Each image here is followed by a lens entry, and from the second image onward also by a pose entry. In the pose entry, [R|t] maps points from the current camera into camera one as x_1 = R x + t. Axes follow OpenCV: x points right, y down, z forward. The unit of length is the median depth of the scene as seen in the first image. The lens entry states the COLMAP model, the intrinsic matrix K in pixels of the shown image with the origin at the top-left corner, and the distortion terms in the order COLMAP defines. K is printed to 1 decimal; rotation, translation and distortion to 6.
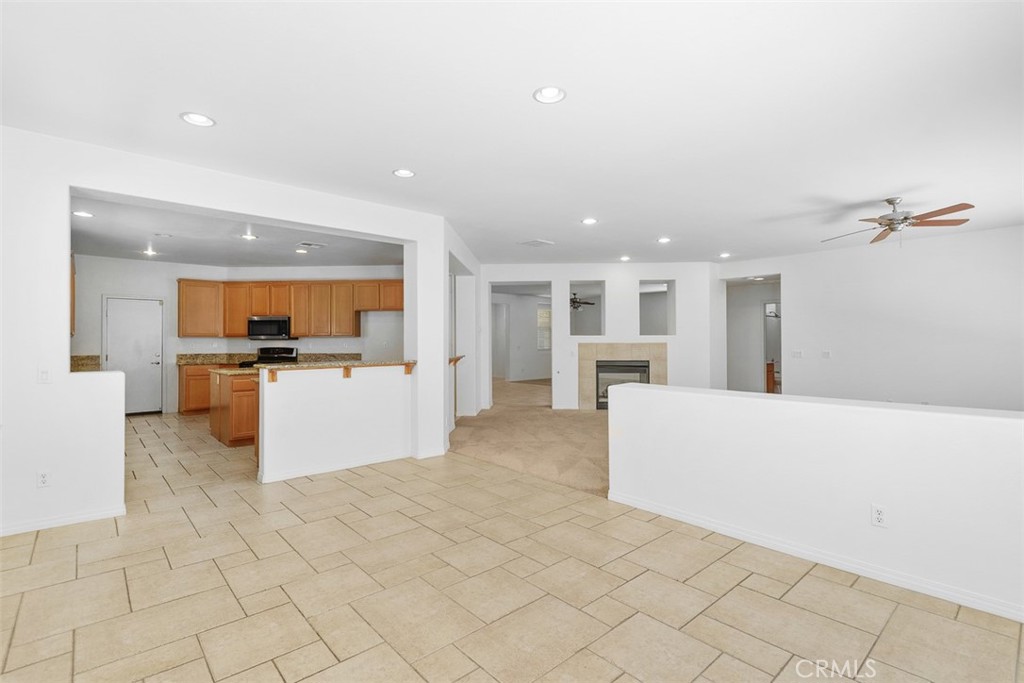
lens RADIAL K [[473.4, 0, 515.7], [0, 473.4, 342.1], [0, 0, 1]] dist [-0.007882, -0.000348]
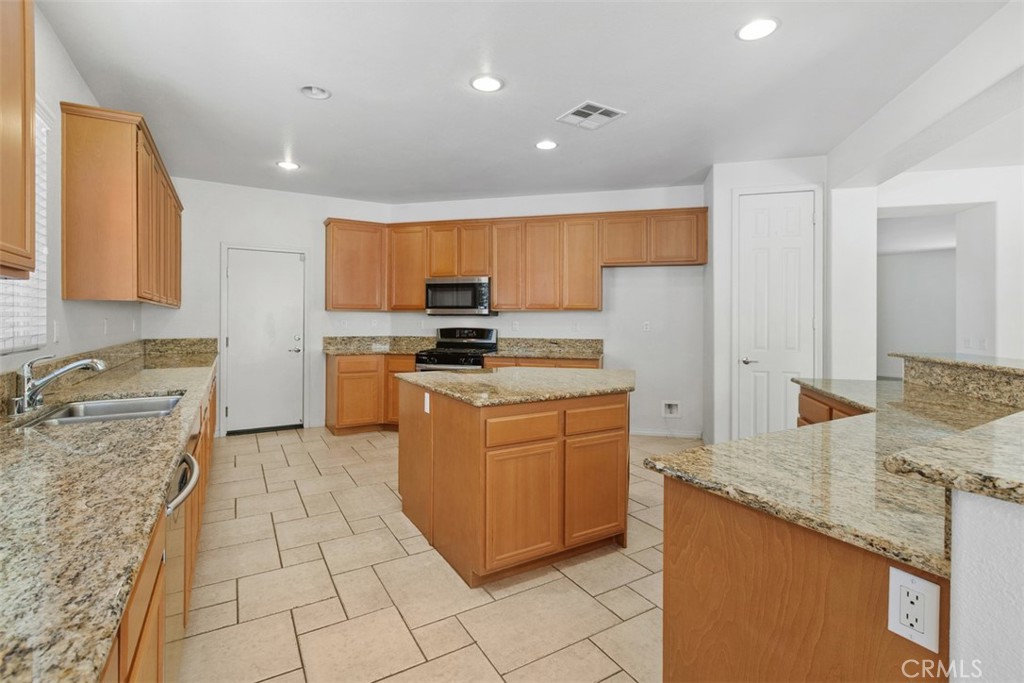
lens RADIAL K [[473.4, 0, 512.5], [0, 473.4, 326.7], [0, 0, 1]] dist [-0.007882, -0.000348]
pose [[0.979097, 0.008908, -0.203197, -0.326729], [-0.006648, 0.999908, 0.011799, 0.002291], [0.203284, -0.010202, 0.979067, 0.409917]]
